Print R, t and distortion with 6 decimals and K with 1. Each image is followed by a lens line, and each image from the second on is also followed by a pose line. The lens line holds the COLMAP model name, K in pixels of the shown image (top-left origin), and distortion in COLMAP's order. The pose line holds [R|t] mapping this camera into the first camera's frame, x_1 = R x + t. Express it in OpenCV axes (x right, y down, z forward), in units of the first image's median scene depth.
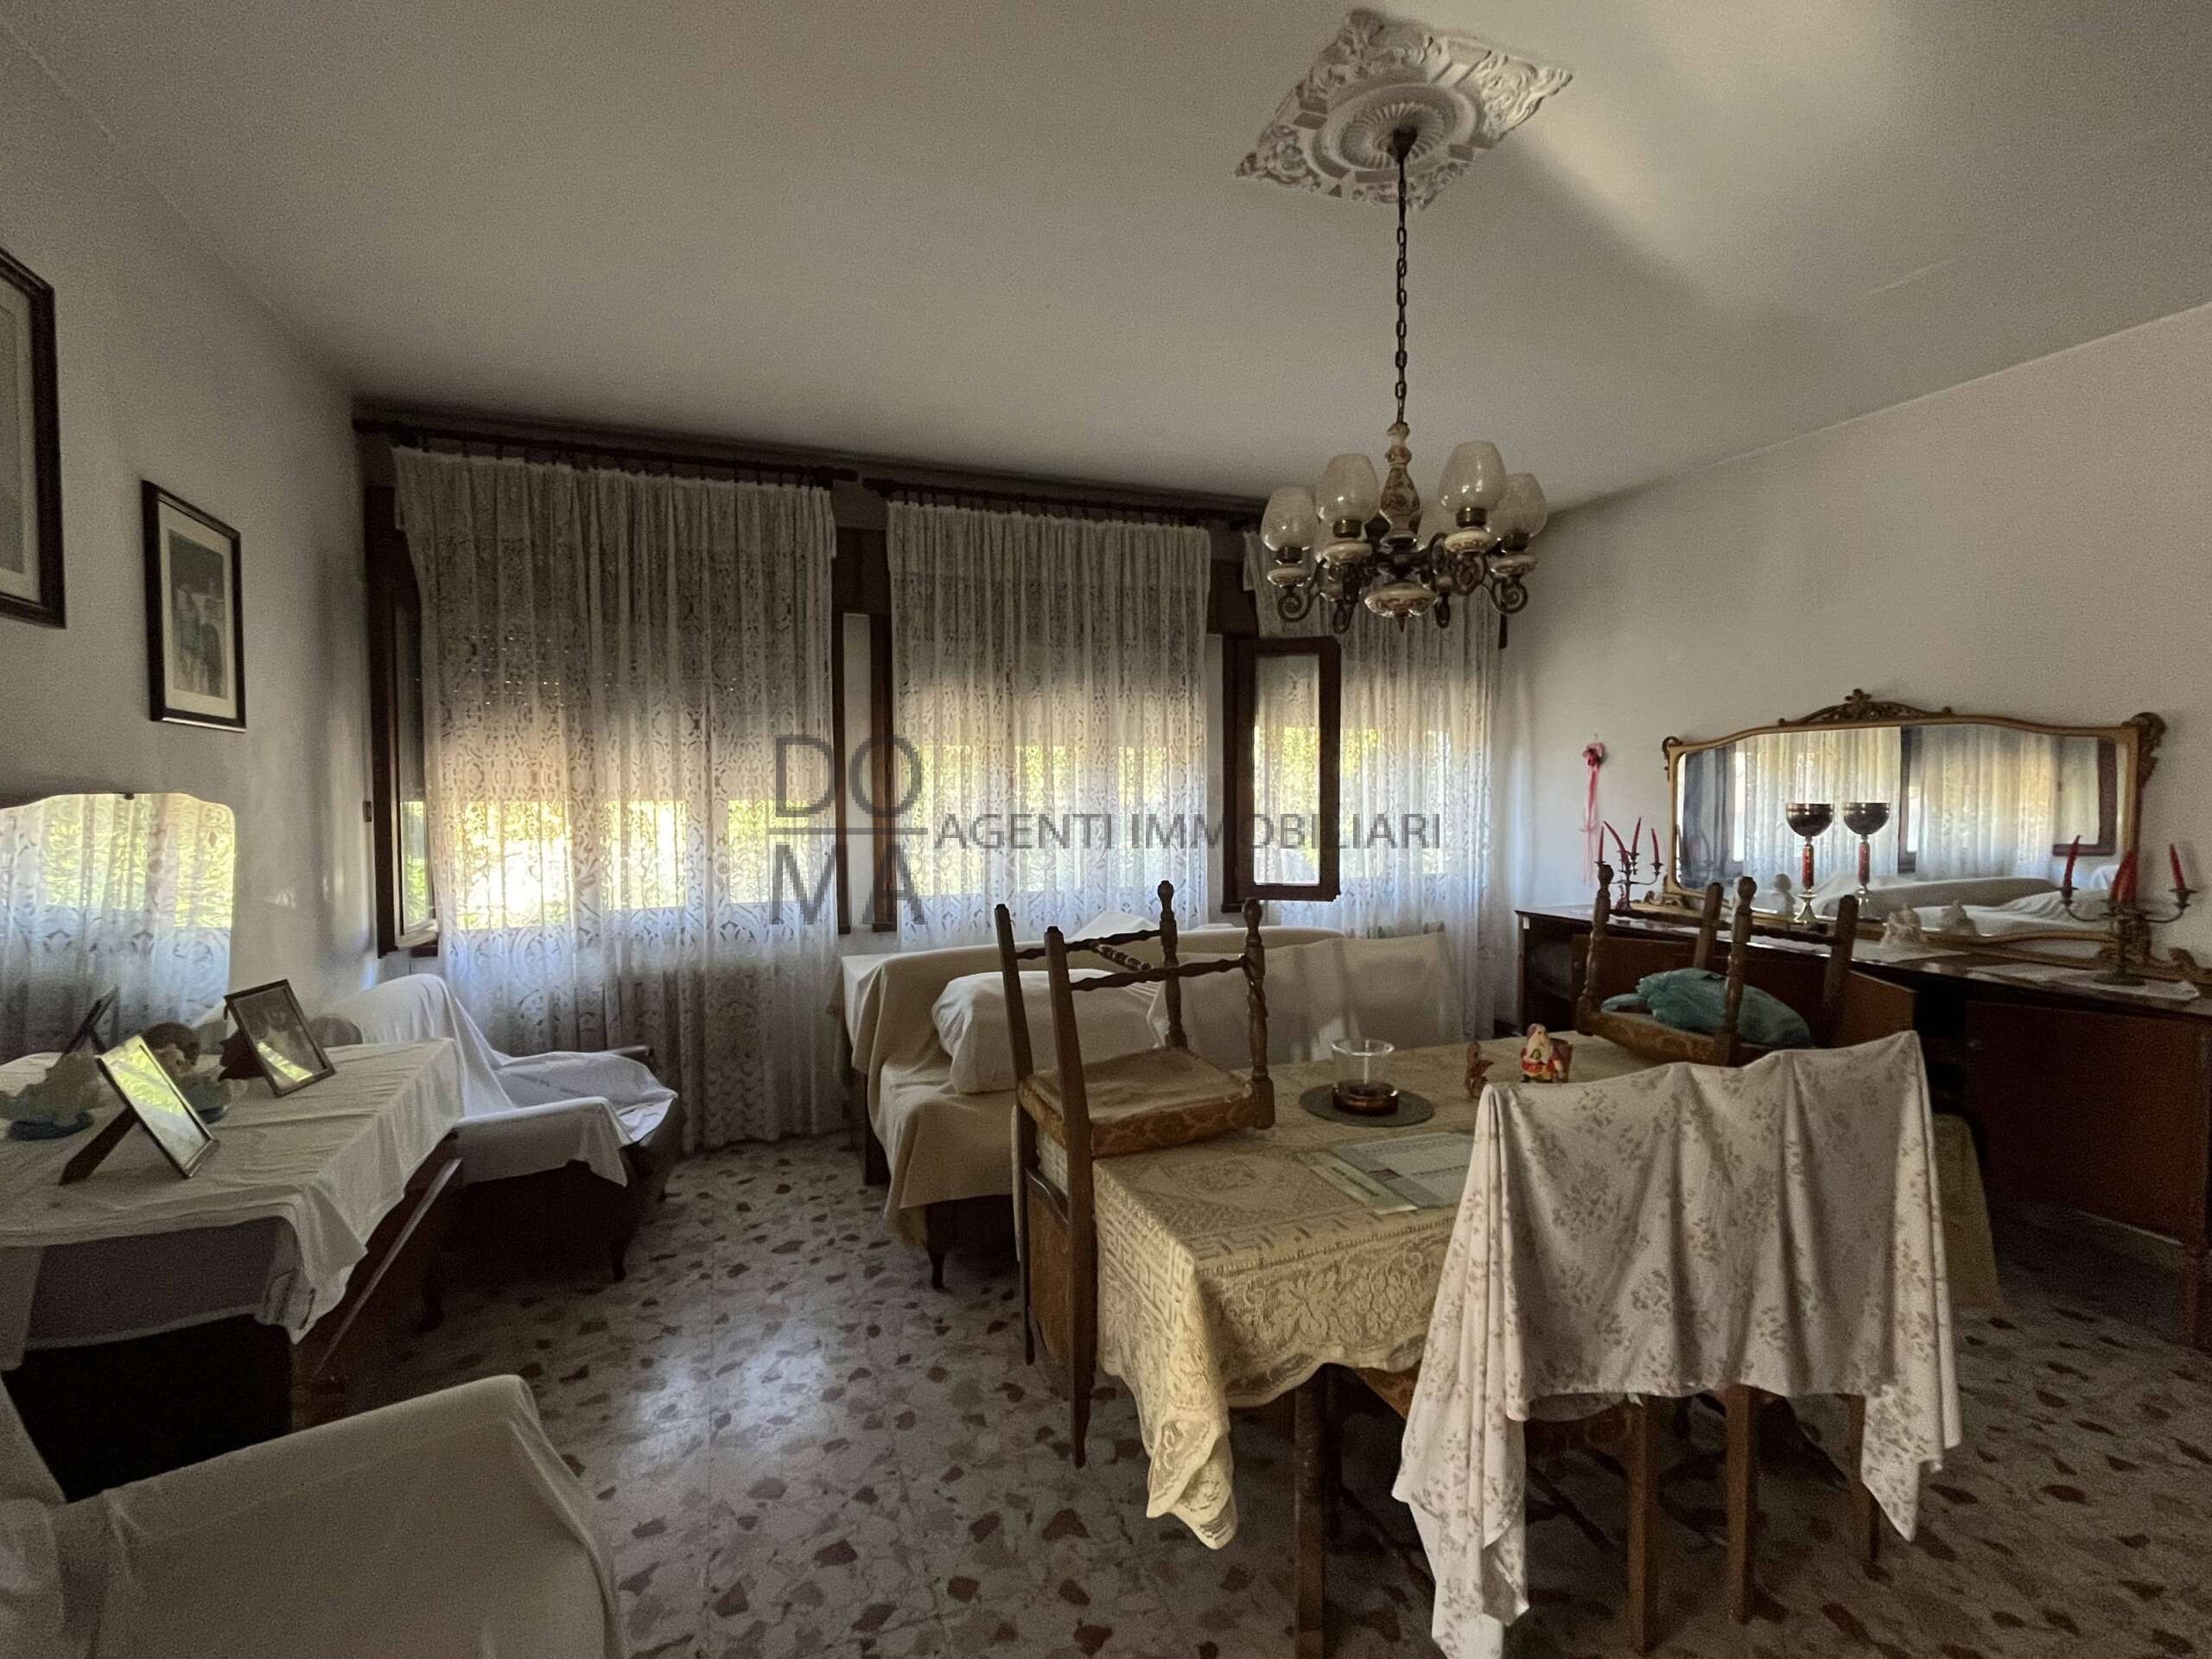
lens RADIAL K [[1012.3, 0, 1107.6], [0, 1012.3, 831.6], [0, 0, 1]] dist [0.002809, 0.000122]
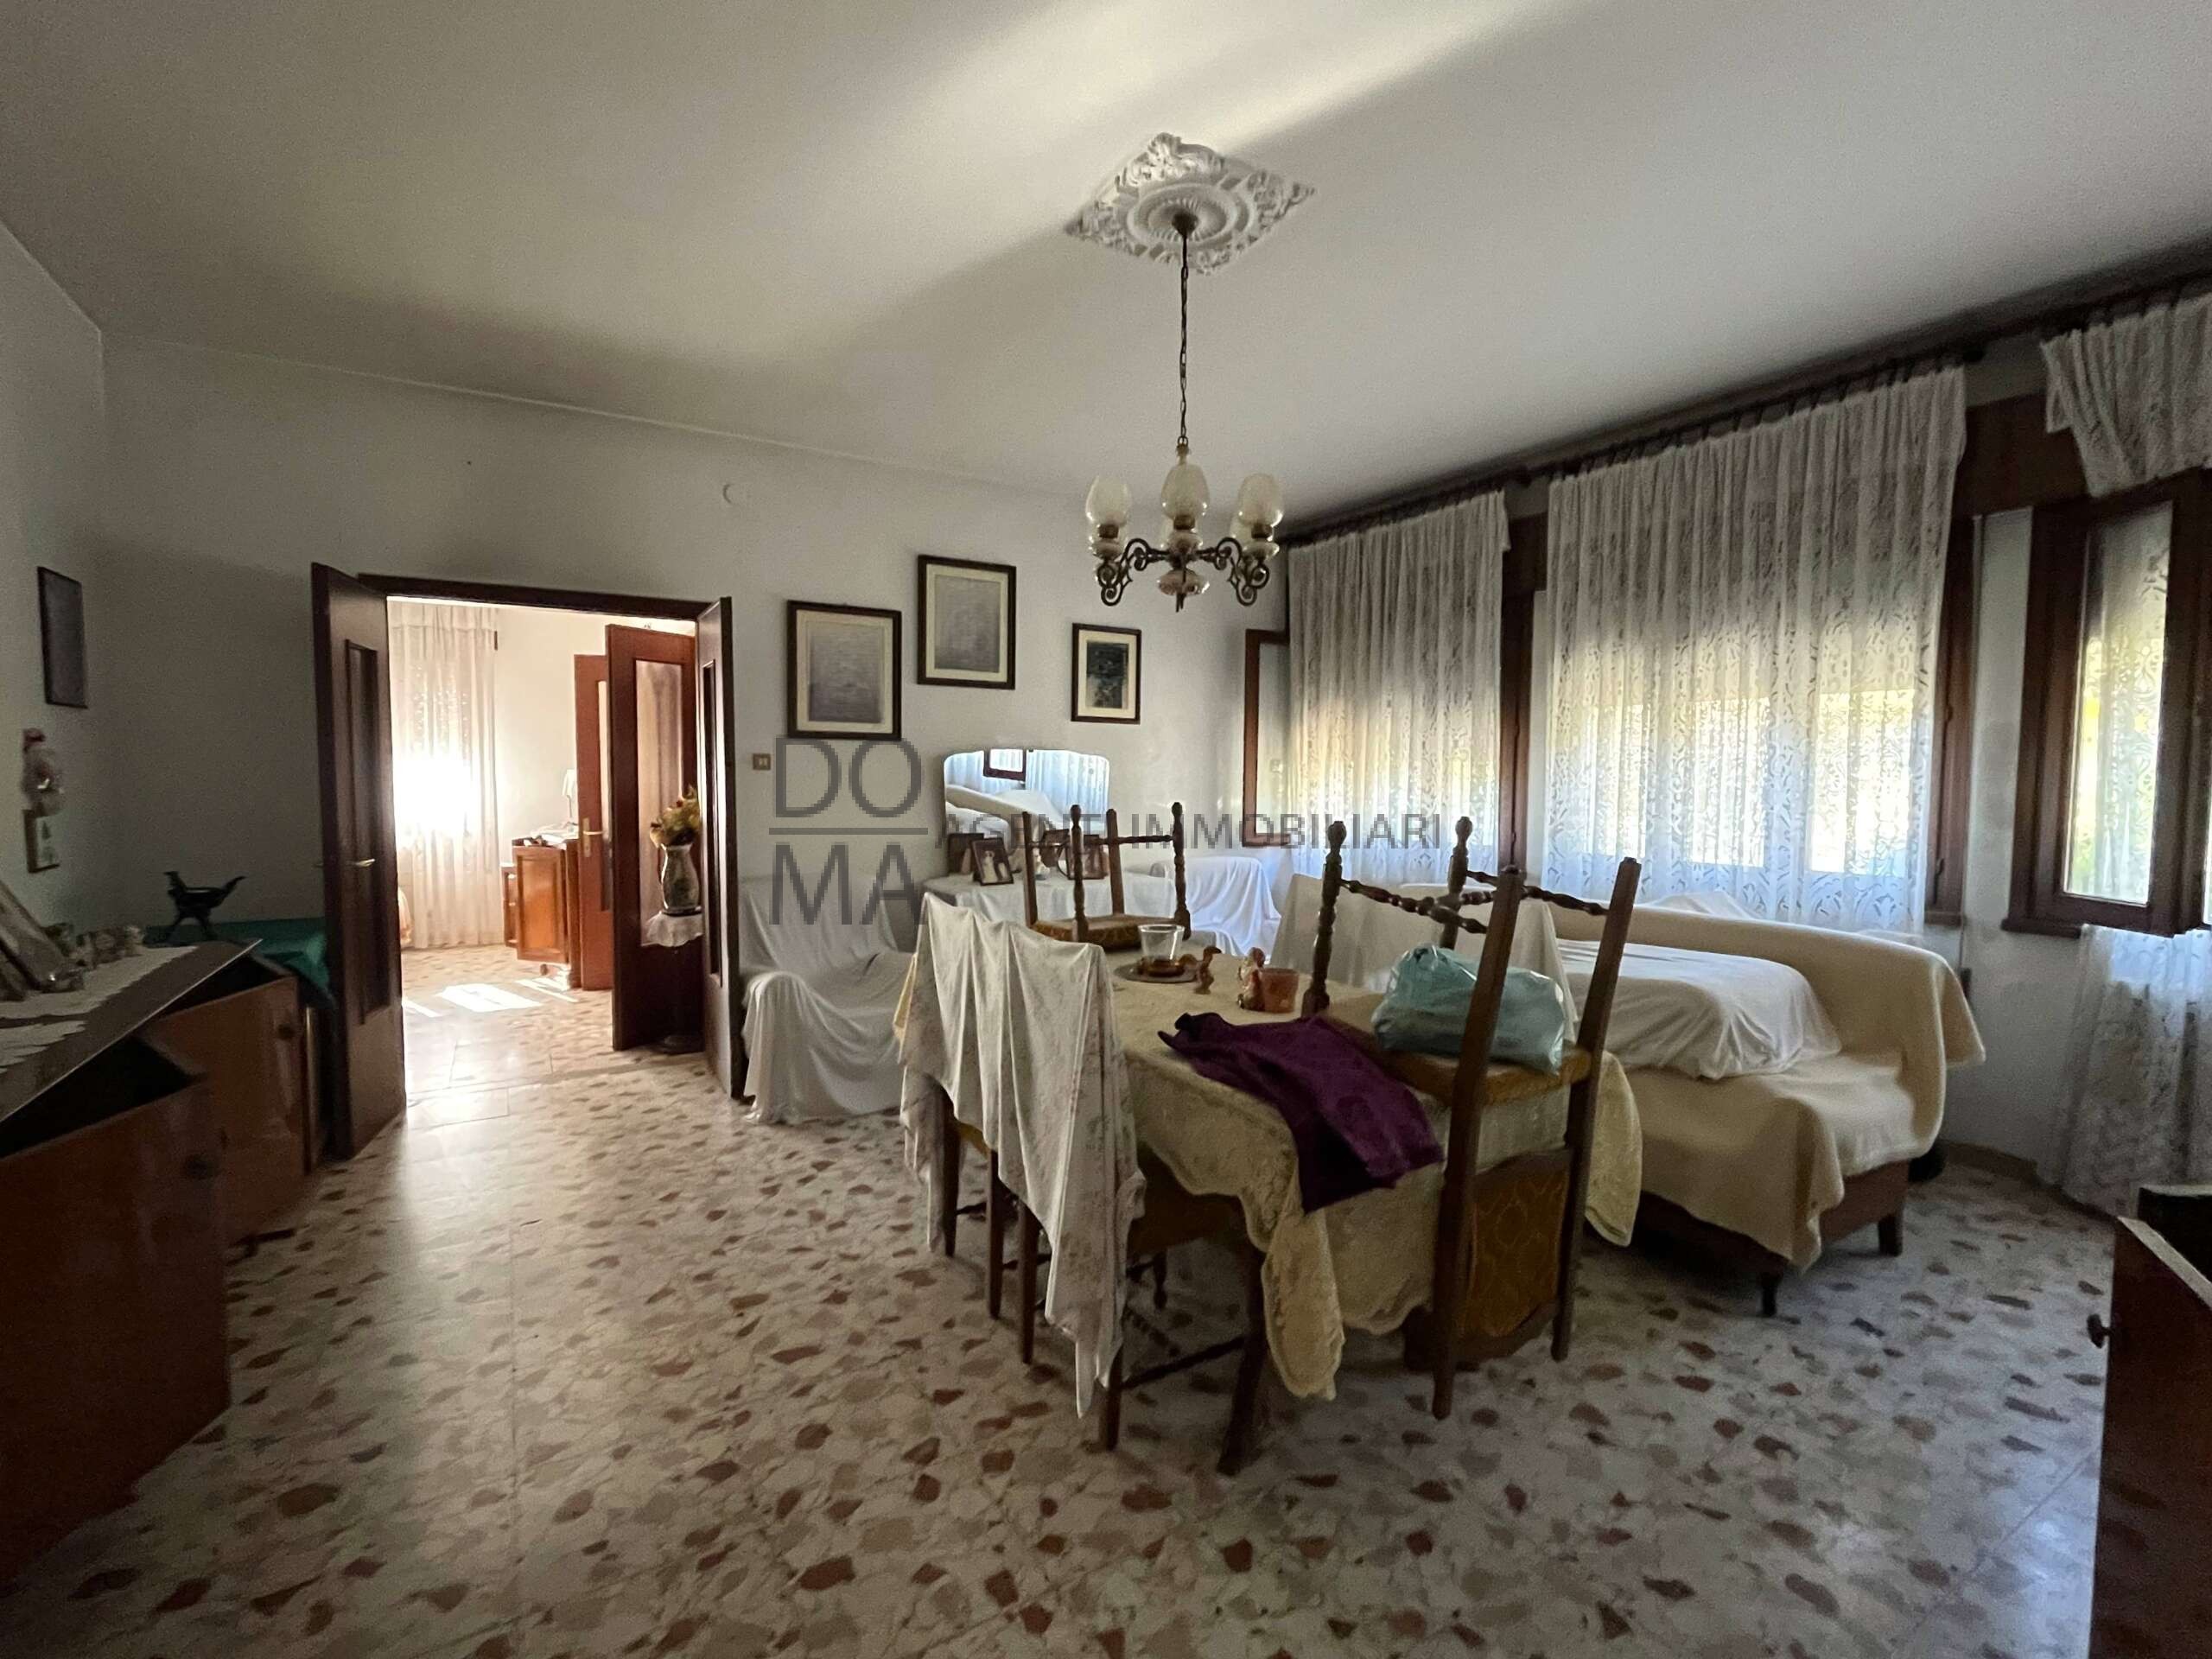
lens RADIAL K [[1012.3, 0, 1109.8], [0, 1012.3, 830.0], [0, 0, 1]] dist [0.002809, 0.000122]
pose [[0.167168, 0.064391, -0.983823, 0.795317], [-0.048890, 0.997179, 0.056958, 0.006165], [0.984715, 0.038578, 0.169845, 0.362508]]
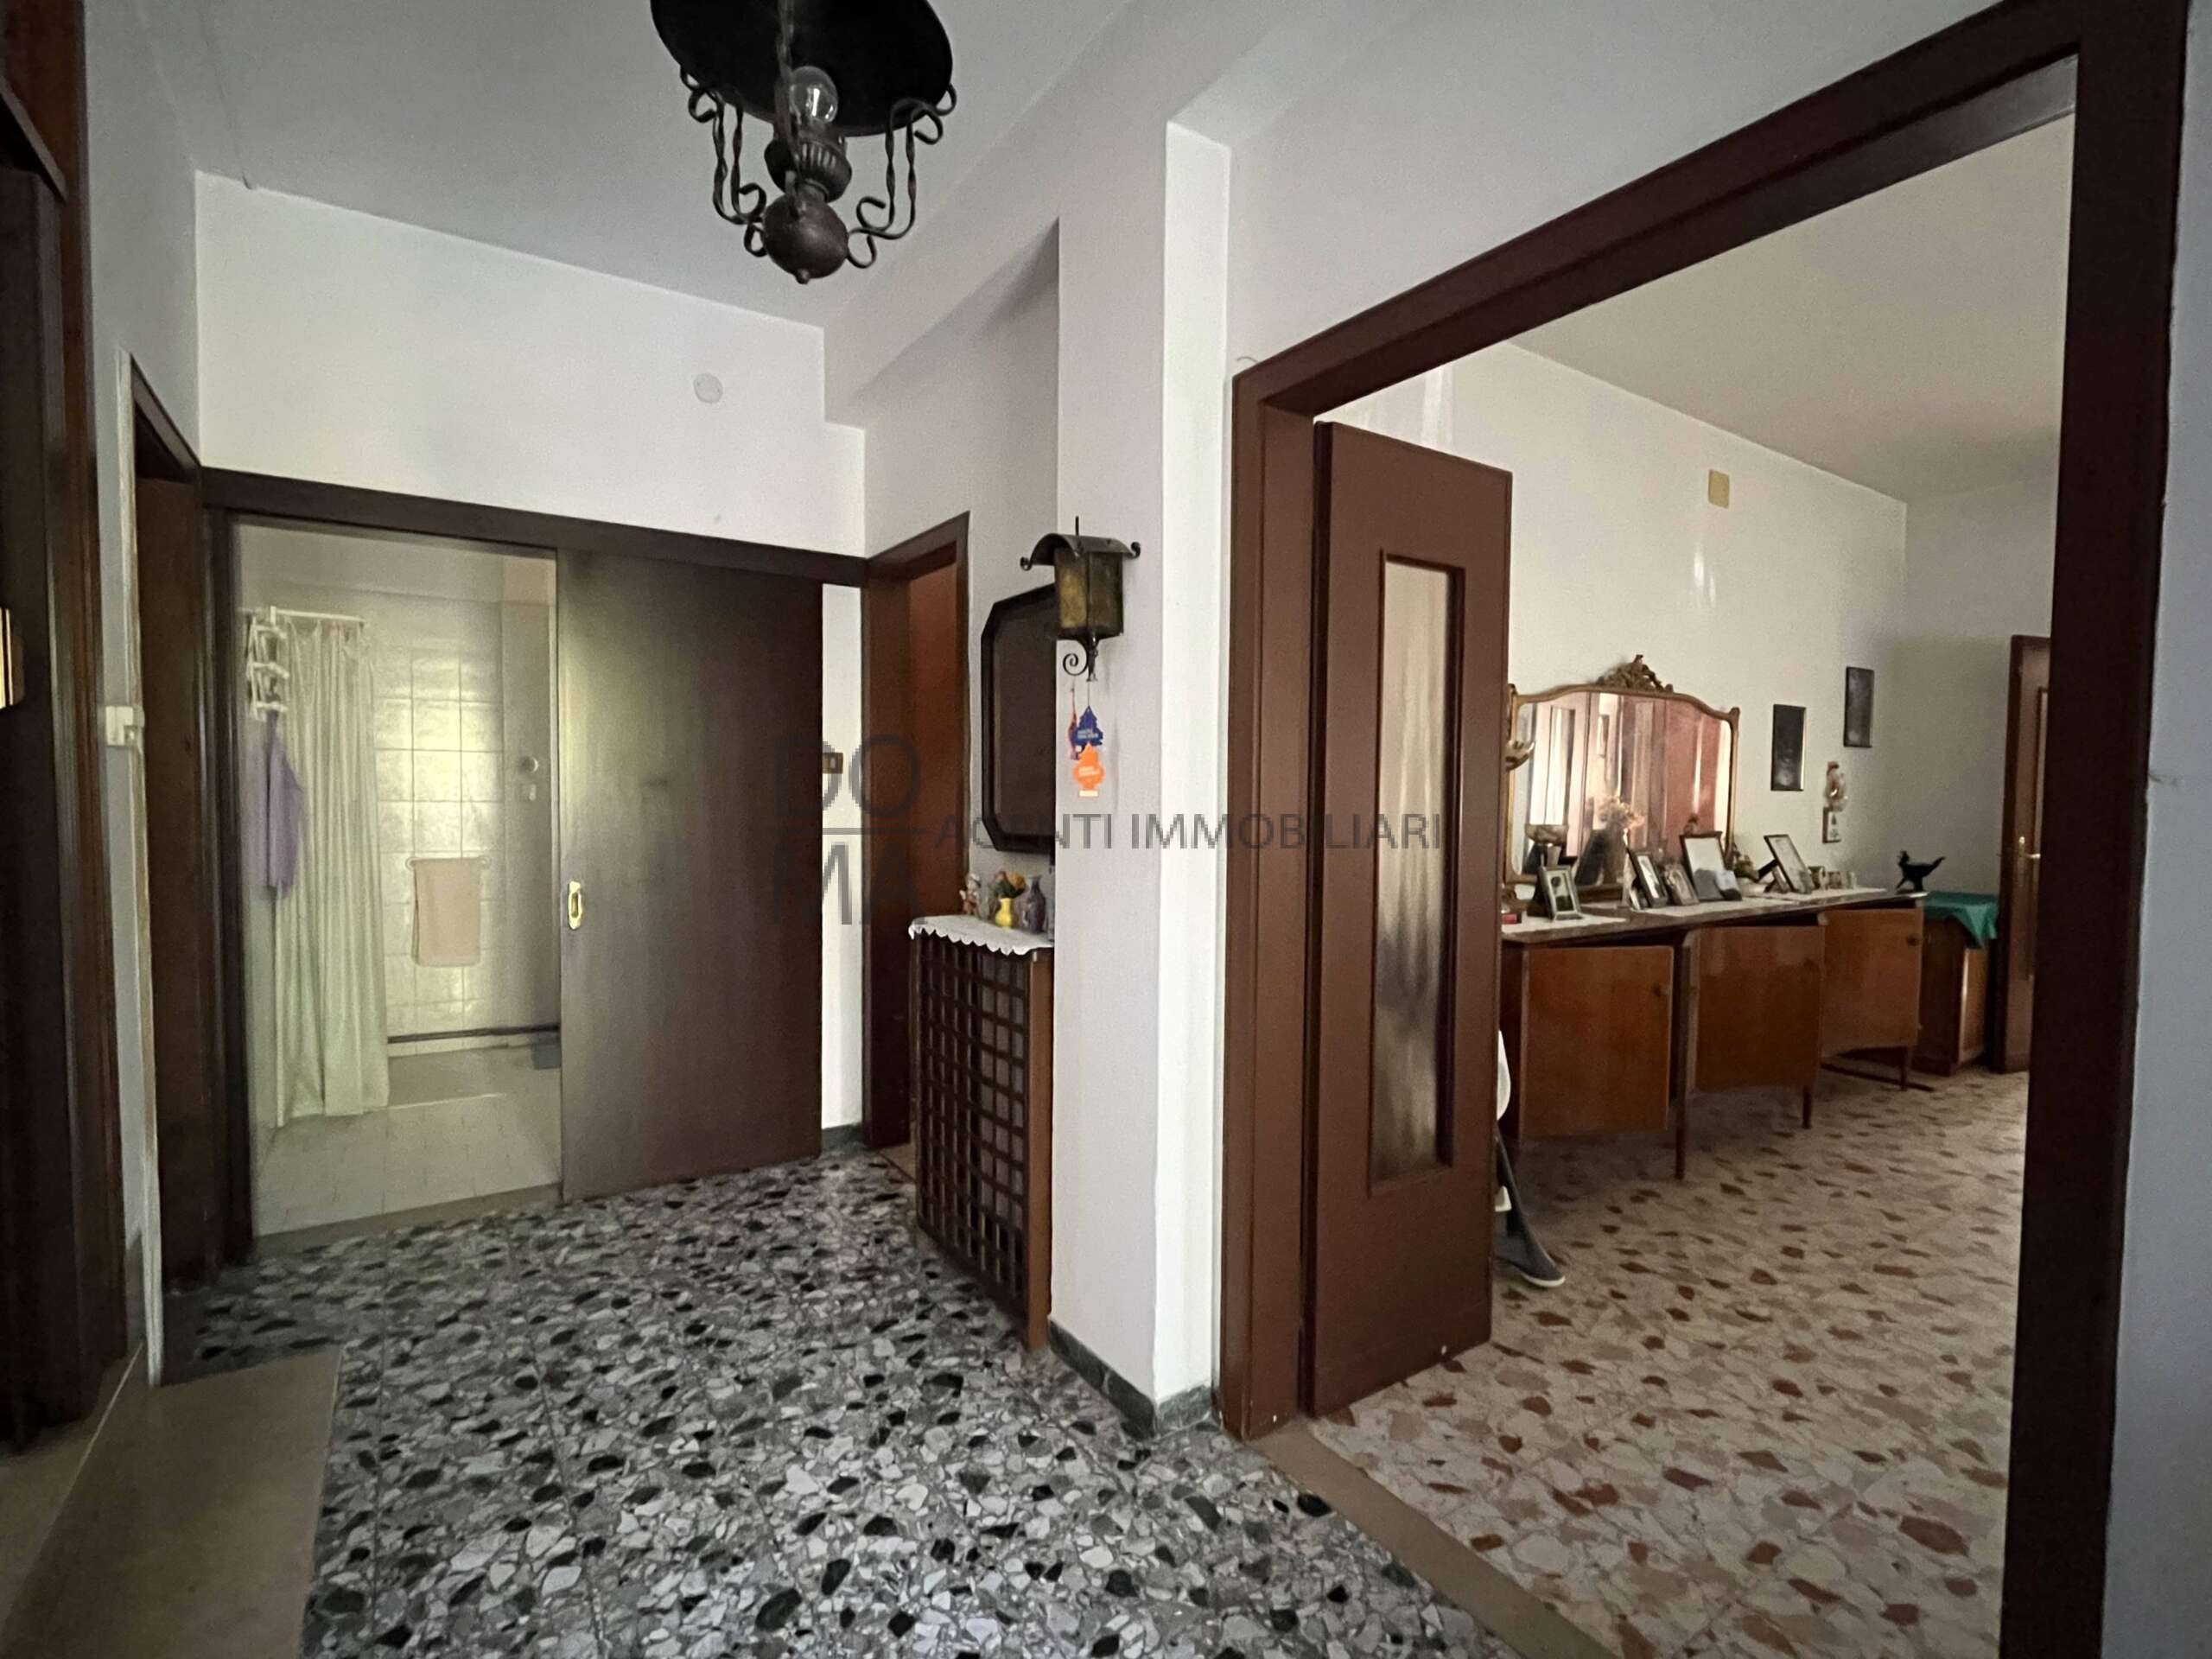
lens RADIAL K [[1012.3, 0, 1108.3], [0, 1012.3, 827.7], [0, 0, 1]] dist [0.002809, 0.000122]
pose [[-0.974894, 0.006552, -0.222574, 1.126678], [-0.013286, 0.996074, 0.087518, -0.003444], [0.222273, 0.088278, -0.970980, 0.780211]]
